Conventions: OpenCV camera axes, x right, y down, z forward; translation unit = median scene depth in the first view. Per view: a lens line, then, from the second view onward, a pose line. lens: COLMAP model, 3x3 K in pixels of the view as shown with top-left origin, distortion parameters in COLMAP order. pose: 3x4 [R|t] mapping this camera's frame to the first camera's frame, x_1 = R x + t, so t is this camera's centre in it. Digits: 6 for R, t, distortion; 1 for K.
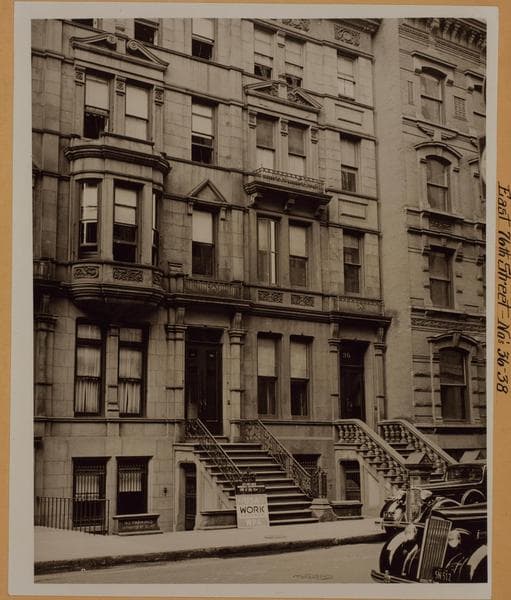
lens RADIAL K [[956.3, 0, 255.5], [0, 956.3, 300.0], [0, 0, 1]] dist [-0.138939, 0.028801]
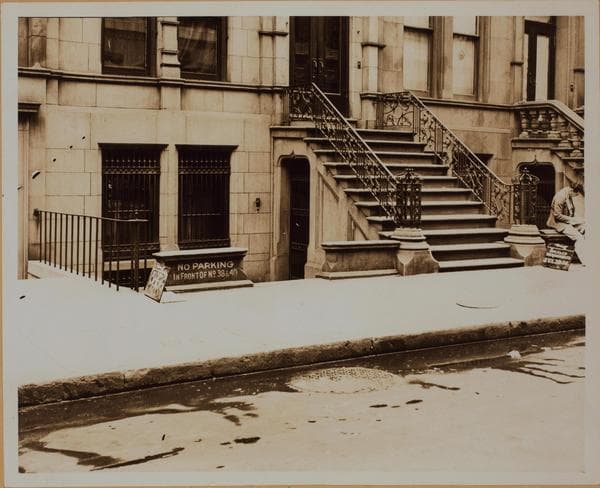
lens RADIAL K [[847.3, 0, 300.0], [0, 847.3, 244.0], [0, 0, 1]] dist [0.020042, -0.012364]
pose [[0.998798, 0.031463, -0.037572, -0.045838], [-0.021159, 0.968408, 0.248471, 0.089147], [0.044203, -0.247378, 0.967910, 0.461452]]
